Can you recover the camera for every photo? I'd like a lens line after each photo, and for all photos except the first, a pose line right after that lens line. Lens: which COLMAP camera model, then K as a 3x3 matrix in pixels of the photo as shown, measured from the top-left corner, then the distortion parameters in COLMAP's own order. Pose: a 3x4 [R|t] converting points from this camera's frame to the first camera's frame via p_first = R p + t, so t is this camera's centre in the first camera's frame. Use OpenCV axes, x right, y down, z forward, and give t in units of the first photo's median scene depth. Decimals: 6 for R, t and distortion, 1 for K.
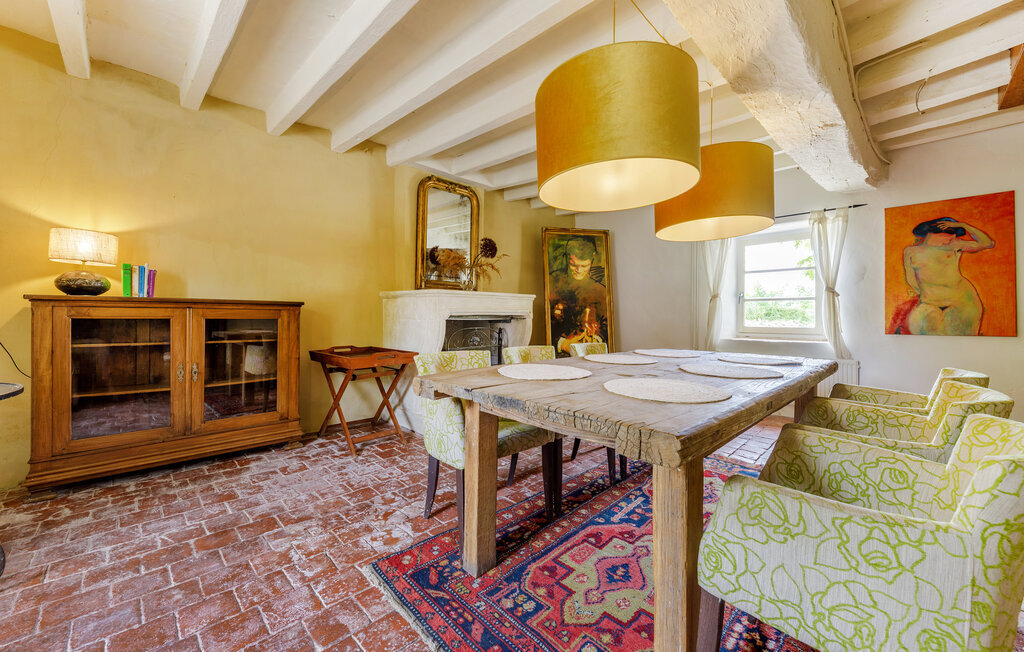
lens RADIAL K [[408.7, 0, 512.1], [0, 408.7, 318.5], [0, 0, 1]] dist [0.001749, 0.000021]
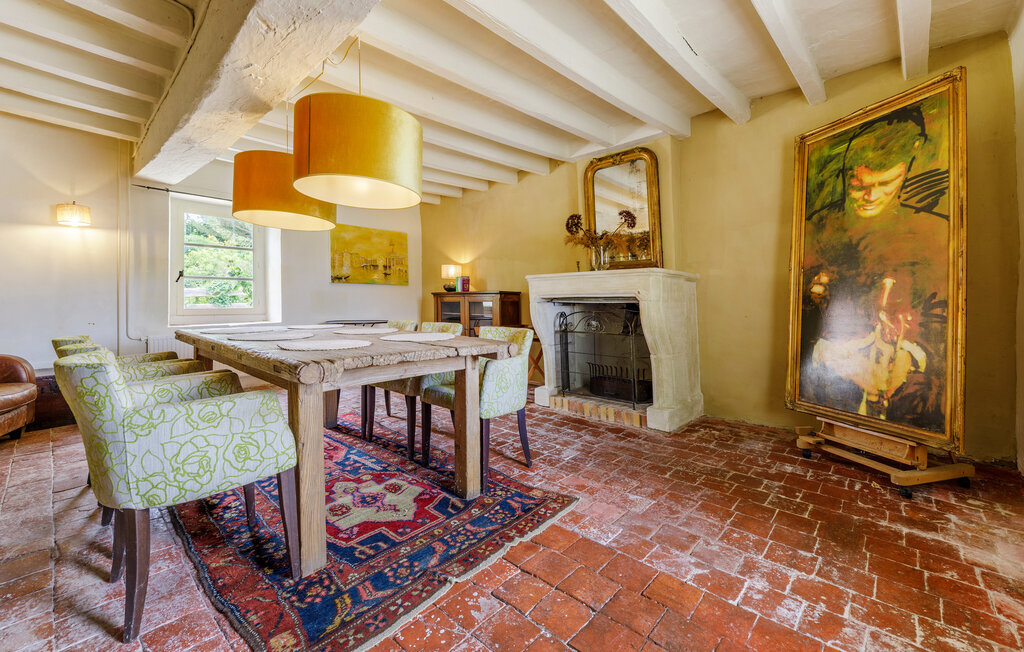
lens RADIAL K [[435.4, 0, 520.4], [0, 435.4, 305.3], [0, 0, 1]] dist [0.002967, 0.000111]
pose [[0.016667, -0.000228, -0.999861, 0.648794], [-0.006857, 0.999976, -0.000343, 0.007632], [0.999838, 0.006862, 0.016665, 0.602646]]
